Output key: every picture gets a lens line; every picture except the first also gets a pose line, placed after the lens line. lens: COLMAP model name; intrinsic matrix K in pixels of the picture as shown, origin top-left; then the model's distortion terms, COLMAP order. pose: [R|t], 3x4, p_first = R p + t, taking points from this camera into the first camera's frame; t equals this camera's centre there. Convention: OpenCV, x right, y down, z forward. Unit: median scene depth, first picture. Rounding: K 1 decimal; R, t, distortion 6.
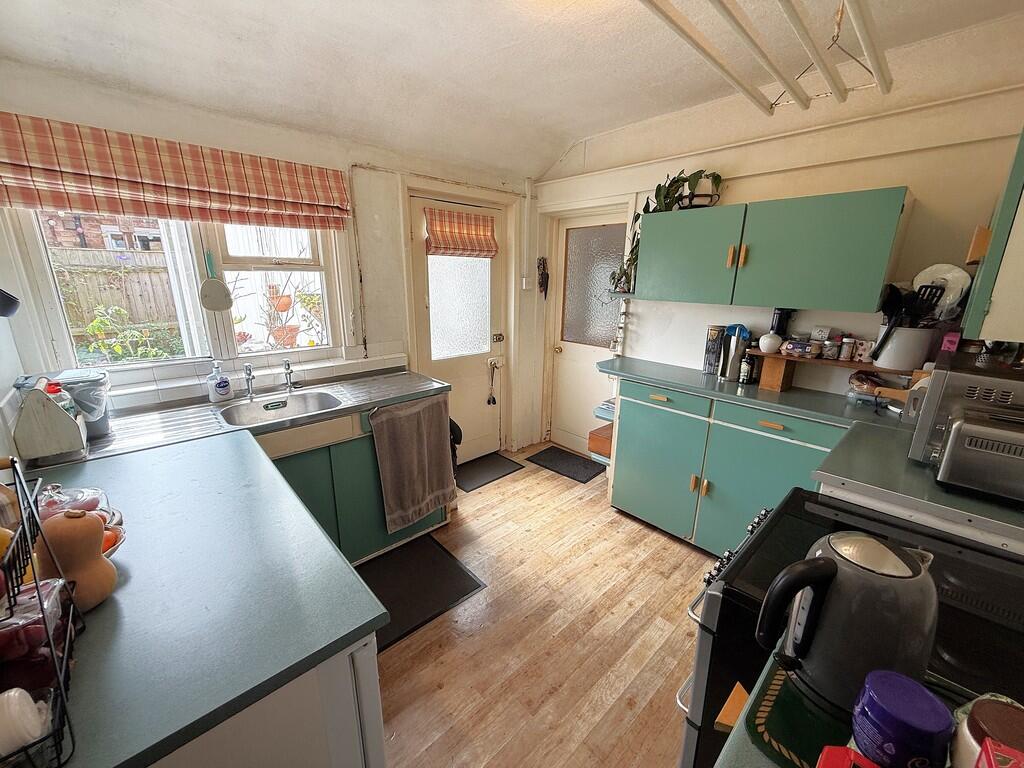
lens RADIAL K [[409.0, 0, 514.2], [0, 409.0, 385.6], [0, 0, 1]] dist [0.000075, 0.000007]
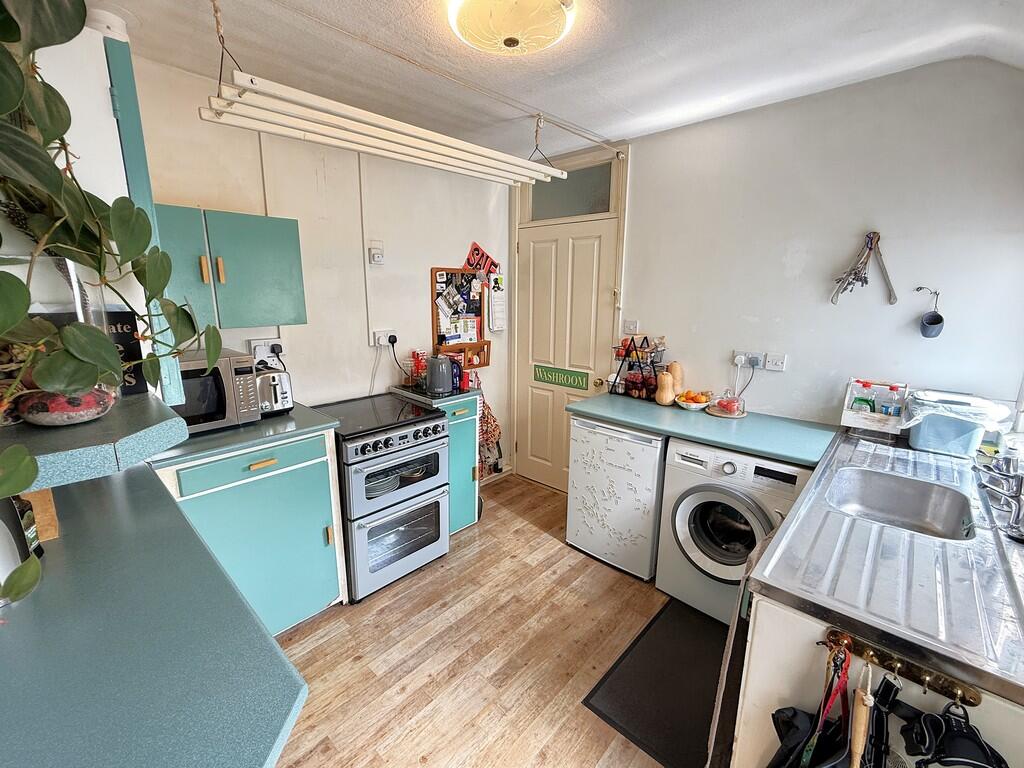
lens RADIAL K [[443.0, 0, 510.2], [0, 443.0, 383.8], [0, 0, 1]] dist [0.000014, 0.000001]
pose [[-0.996990, -0.002503, -0.077488, 0.147140], [-0.037833, 0.888100, 0.458091, -0.457563], [0.067671, 0.459644, -0.885521, 1.607602]]
